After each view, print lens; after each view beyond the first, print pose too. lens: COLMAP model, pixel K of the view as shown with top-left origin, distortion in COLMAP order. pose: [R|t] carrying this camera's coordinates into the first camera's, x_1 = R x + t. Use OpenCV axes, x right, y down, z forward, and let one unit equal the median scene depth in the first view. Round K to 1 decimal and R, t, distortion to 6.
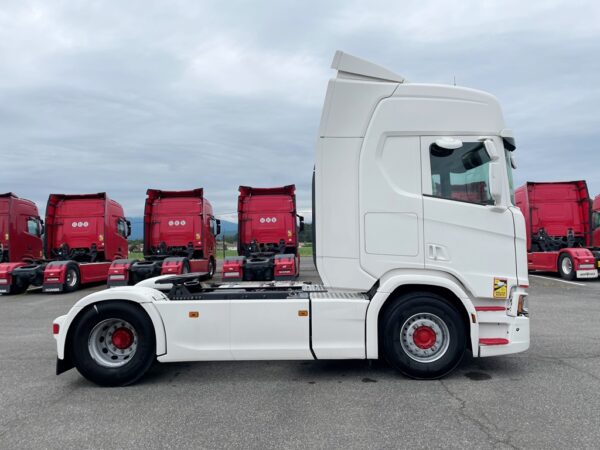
lens RADIAL K [[452.0, 0, 300.5], [0, 452.0, 225.6], [0, 0, 1]] dist [0.073332, -0.077732]
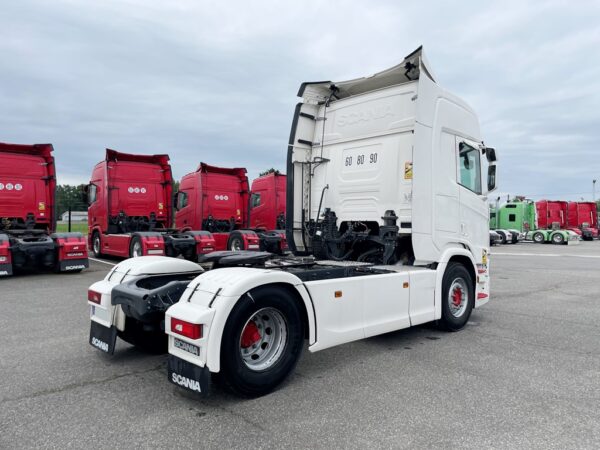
lens RADIAL K [[452.0, 0, 305.3], [0, 452.0, 221.6], [0, 0, 1]] dist [0.073332, -0.077732]
pose [[0.709454, 0.027952, 0.704197, -0.884612], [-0.049917, 0.998697, 0.010647, 0.044148], [-0.702981, -0.042705, 0.709925, 0.401572]]
